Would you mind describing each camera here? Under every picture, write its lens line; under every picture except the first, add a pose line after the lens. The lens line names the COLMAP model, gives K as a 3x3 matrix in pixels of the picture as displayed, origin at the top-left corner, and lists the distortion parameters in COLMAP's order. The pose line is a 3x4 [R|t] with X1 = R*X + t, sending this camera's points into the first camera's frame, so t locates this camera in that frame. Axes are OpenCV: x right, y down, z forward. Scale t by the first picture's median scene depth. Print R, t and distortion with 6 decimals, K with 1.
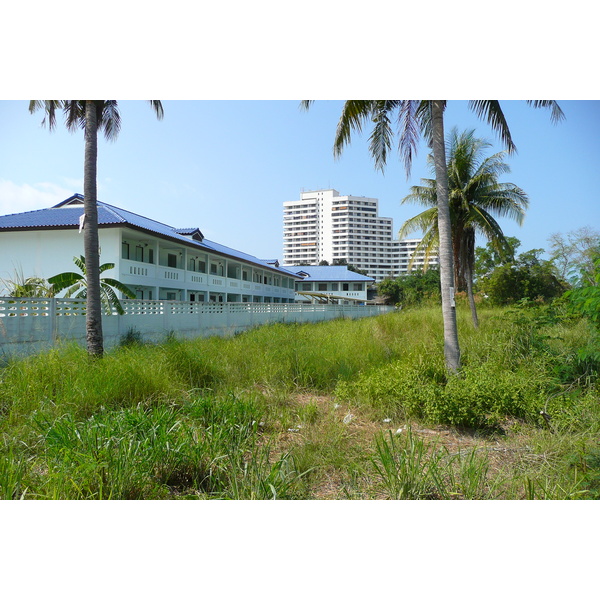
lens RADIAL K [[483.9, 0, 300.0], [0, 483.9, 301.4], [0, 0, 1]] dist [-0.003241, -0.001417]
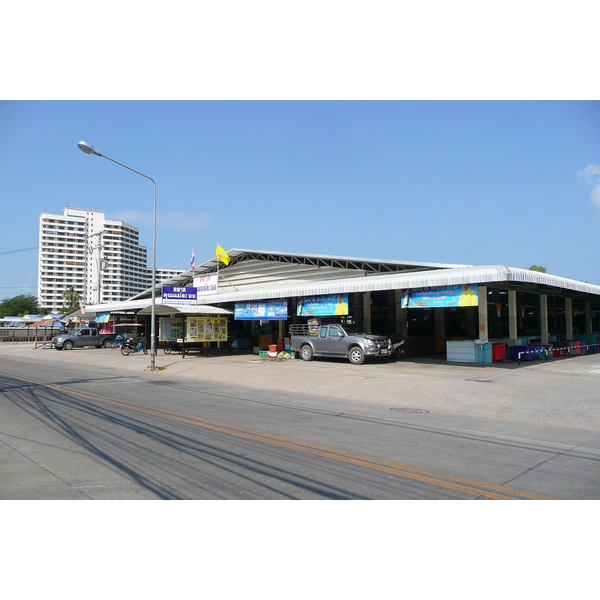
lens RADIAL K [[483.9, 0, 300.1], [0, 483.9, 299.6], [0, 0, 1]] dist [-0.003241, -0.001417]
pose [[0.555430, 0.041532, 0.830525, -0.532709], [-0.005094, 0.998903, -0.046545, -0.003979], [-0.831548, 0.021622, 0.555033, 0.101893]]
